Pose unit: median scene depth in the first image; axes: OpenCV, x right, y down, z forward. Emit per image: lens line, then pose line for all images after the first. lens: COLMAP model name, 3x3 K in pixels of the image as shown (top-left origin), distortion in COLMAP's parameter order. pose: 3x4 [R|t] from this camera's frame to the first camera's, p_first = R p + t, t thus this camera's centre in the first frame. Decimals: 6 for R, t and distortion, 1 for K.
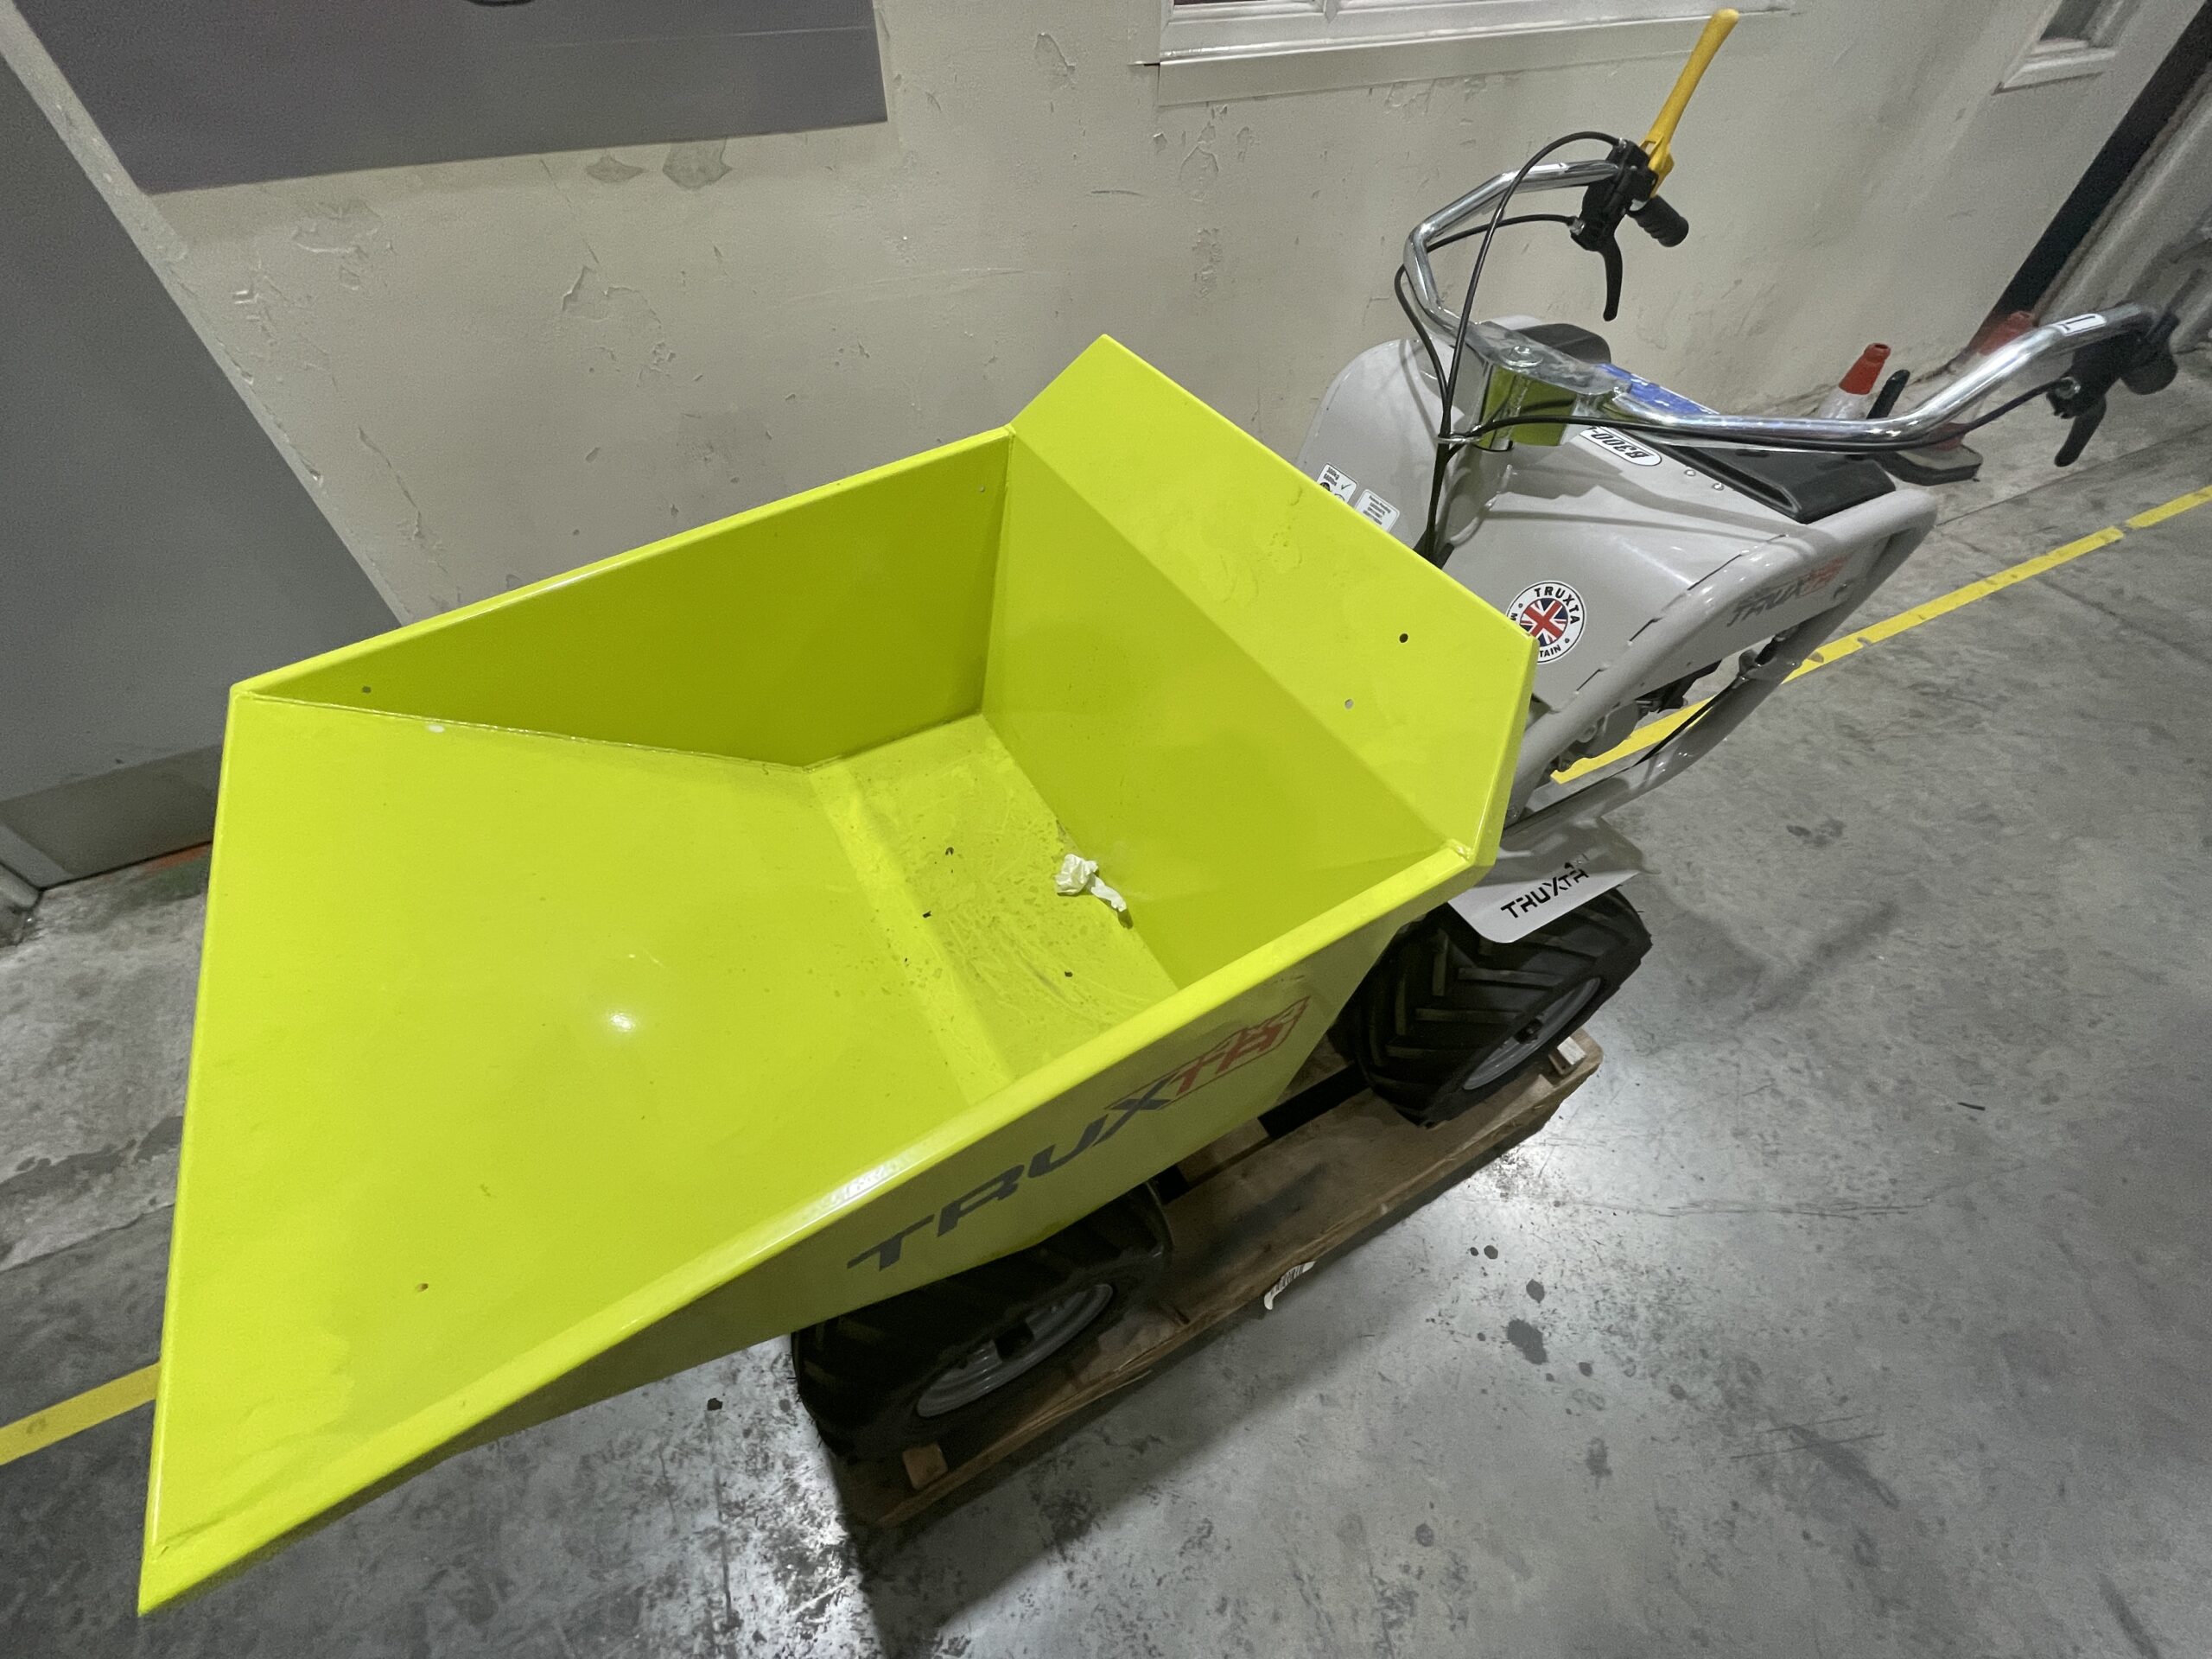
lens RADIAL K [[890.4, 0, 1098.8], [0, 890.4, 830.2], [0, 0, 1]] dist [0.000822, 0.000604]
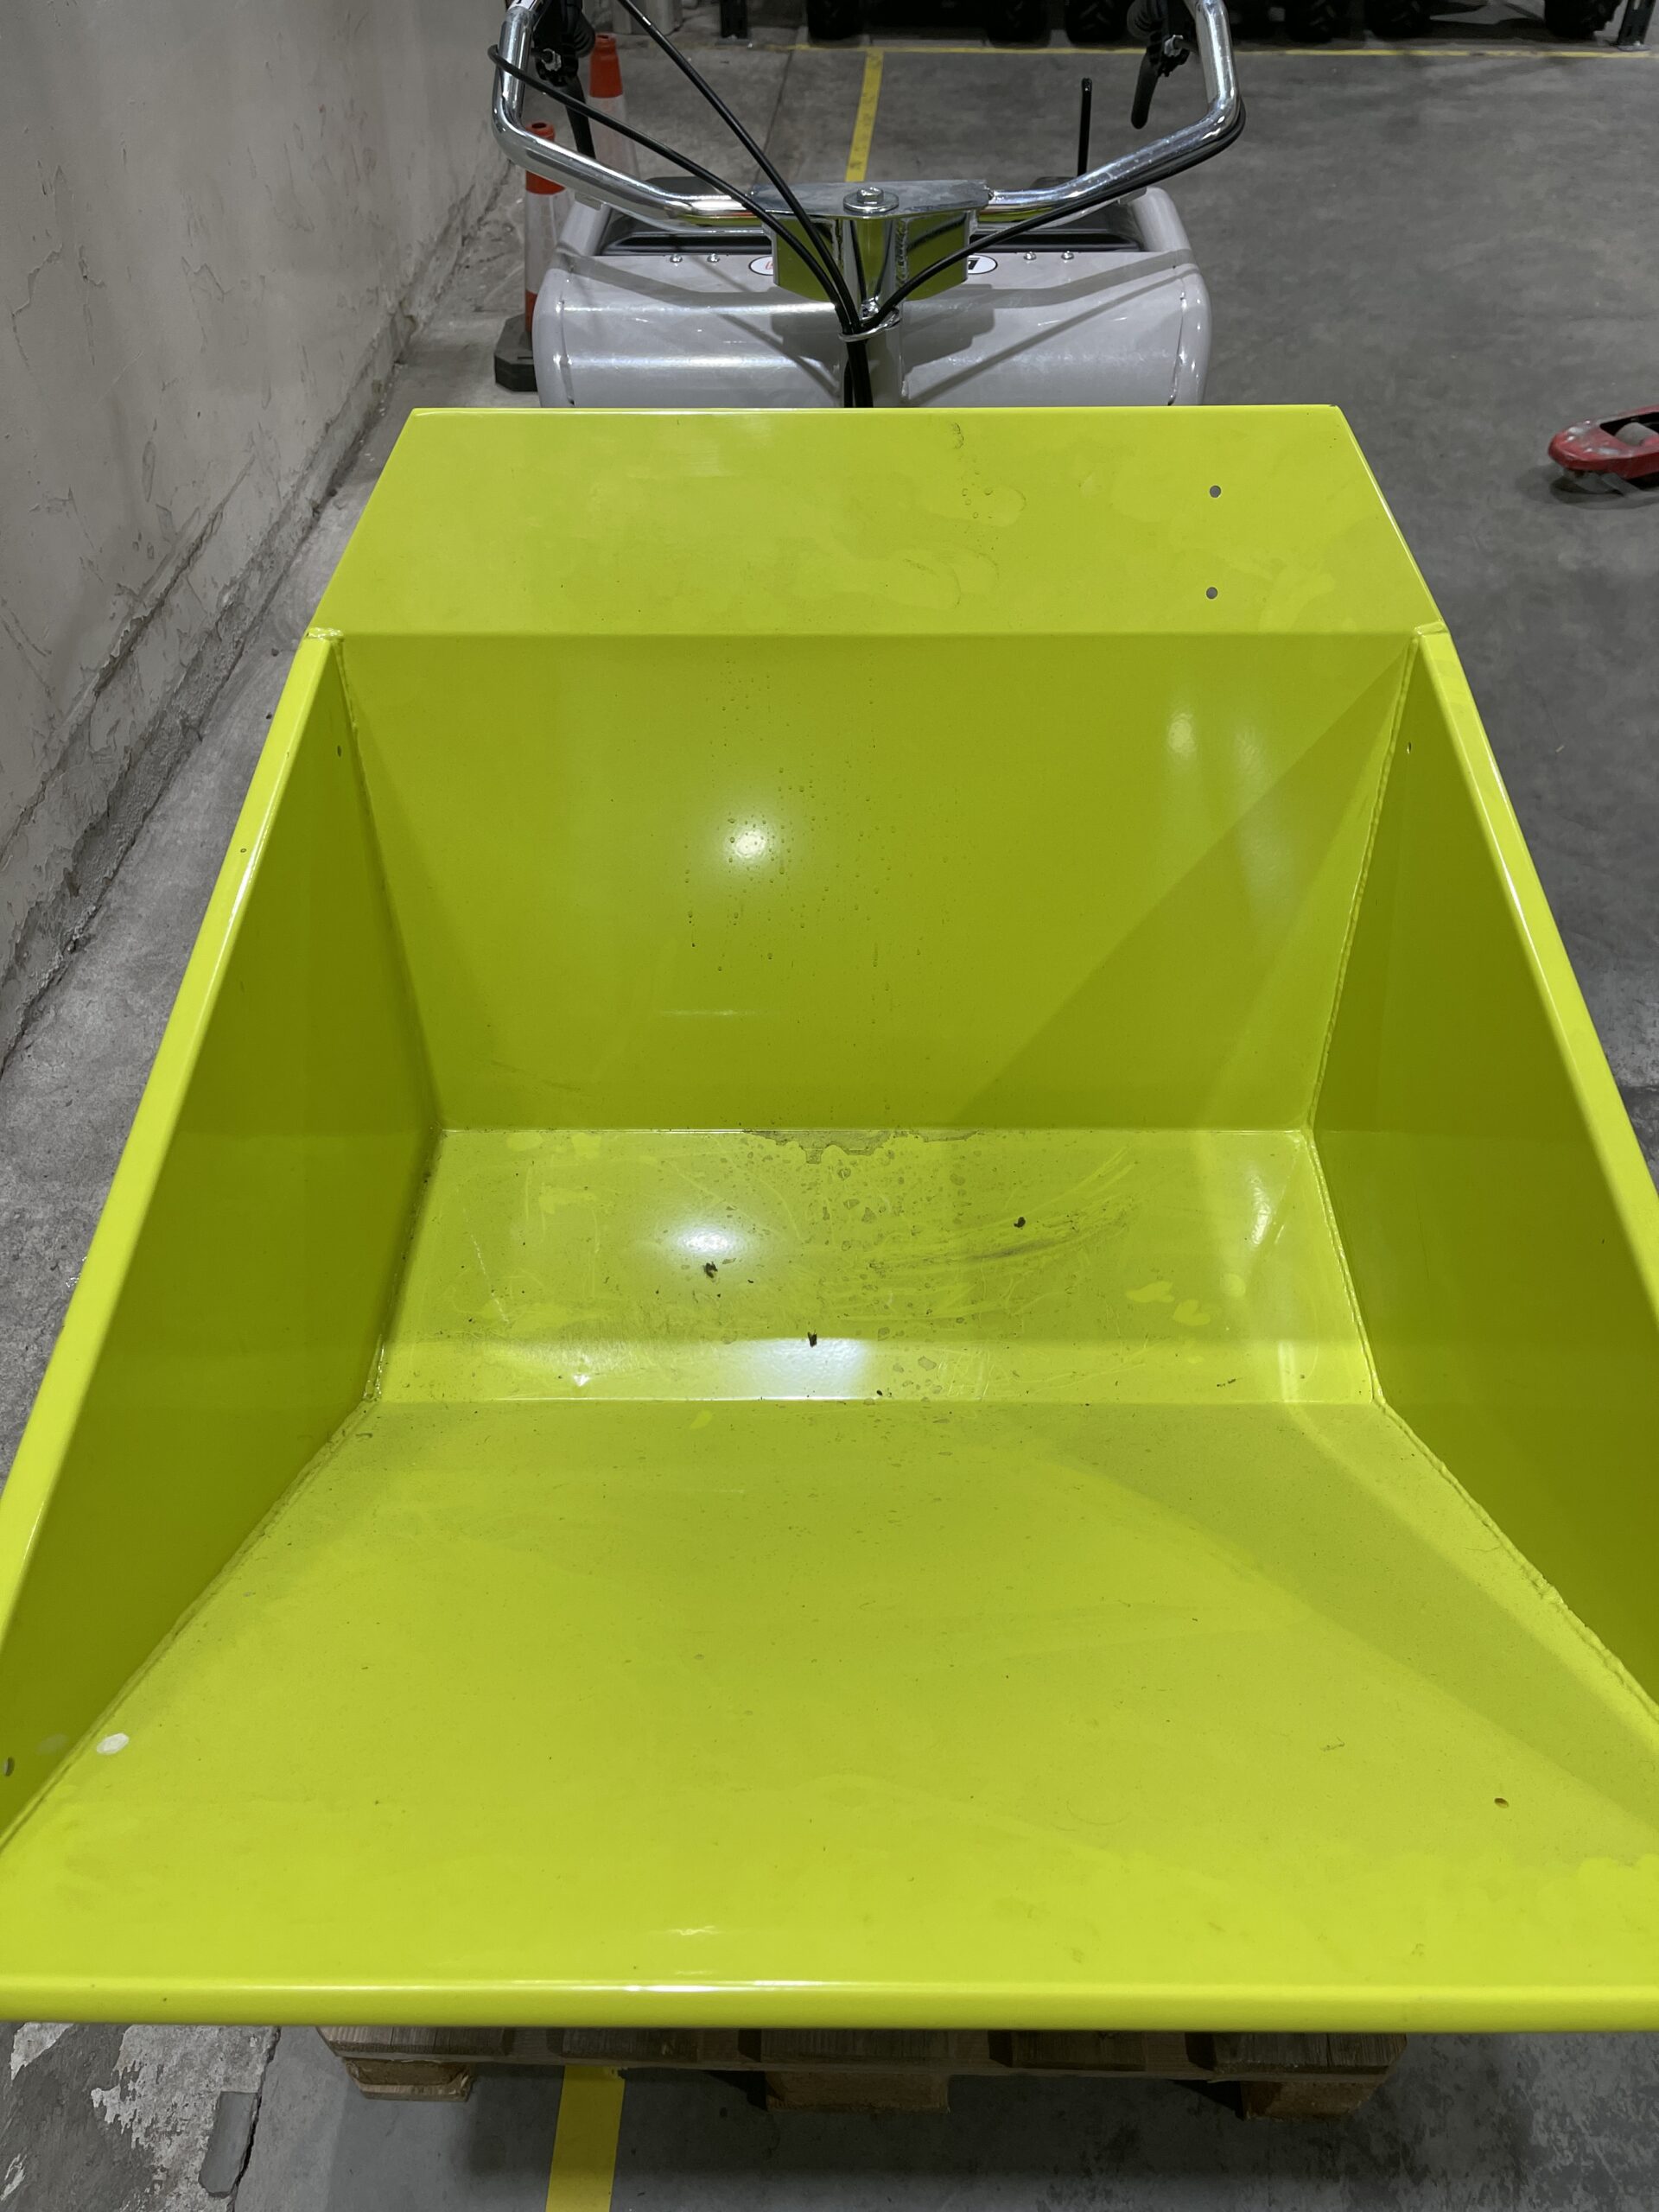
lens RADIAL K [[1670.0, 0, 829.9], [0, 1670.0, 1115.1], [0, 0, 1]] dist [0.084686, -0.108563]
pose [[0.504253, -0.637068, 0.582987, -0.667193], [0.666908, 0.716167, 0.205762, -0.211228], [-0.548600, 0.285043, 0.785995, 0.061475]]
